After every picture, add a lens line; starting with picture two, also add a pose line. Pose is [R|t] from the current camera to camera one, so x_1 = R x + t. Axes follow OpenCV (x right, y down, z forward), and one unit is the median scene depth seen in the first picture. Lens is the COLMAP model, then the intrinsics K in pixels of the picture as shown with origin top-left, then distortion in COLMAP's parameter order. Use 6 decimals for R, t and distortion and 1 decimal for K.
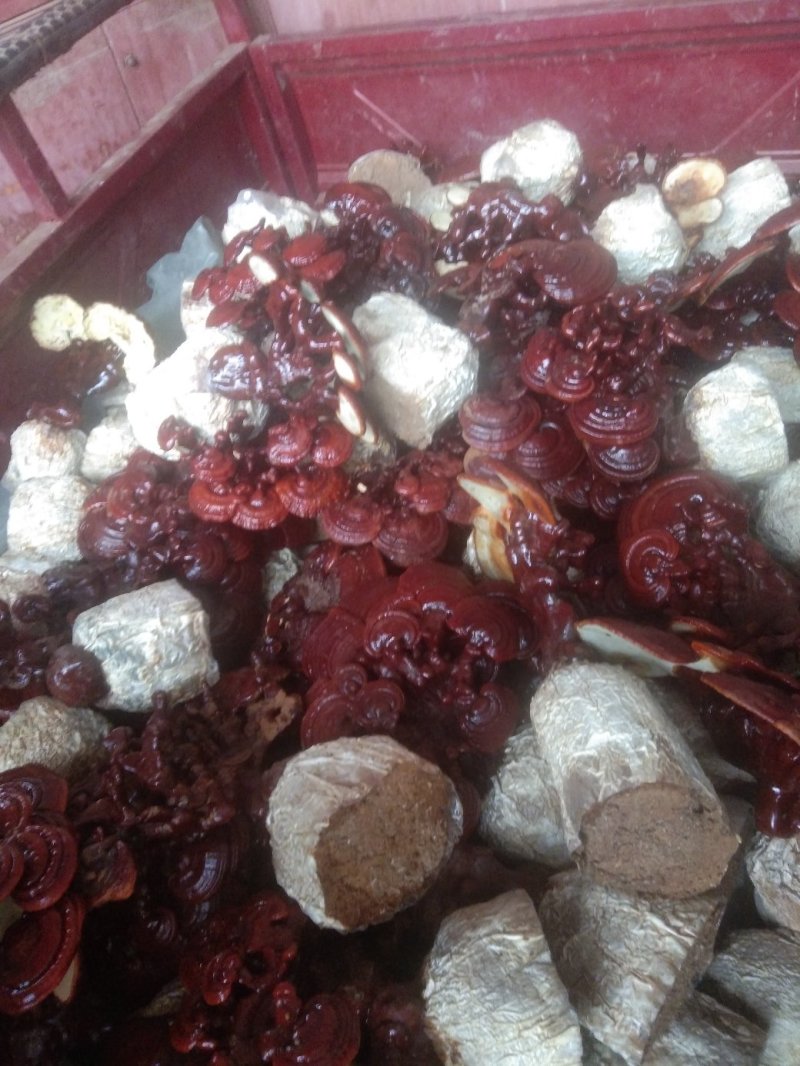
lens RADIAL K [[864.4, 0, 393.8], [0, 864.4, 576.0], [0, 0, 1]] dist [0.036649, -0.076600]
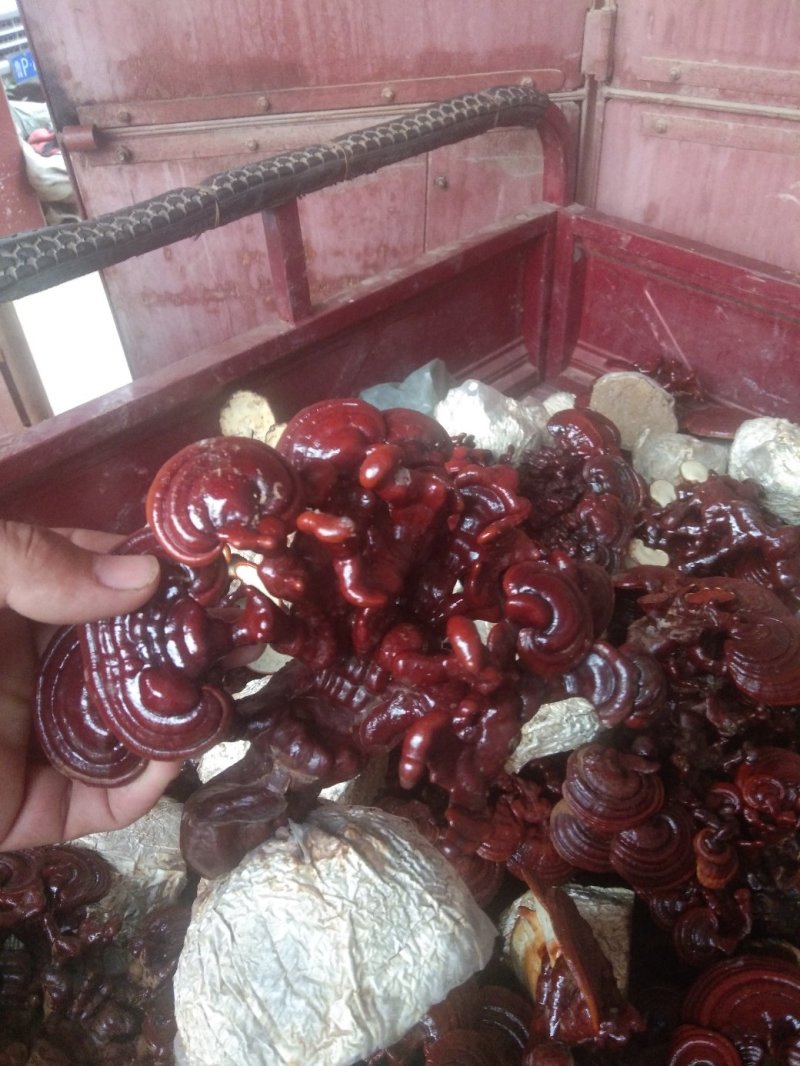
lens RADIAL K [[864.4, 0, 390.9], [0, 864.4, 550.5], [0, 0, 1]] dist [0.036649, -0.076600]
pose [[0.892927, 0.411647, -0.182284, -0.006239], [-0.424652, 0.904585, -0.037379, -0.202516], [0.149504, 0.110784, 0.982535, 0.093474]]
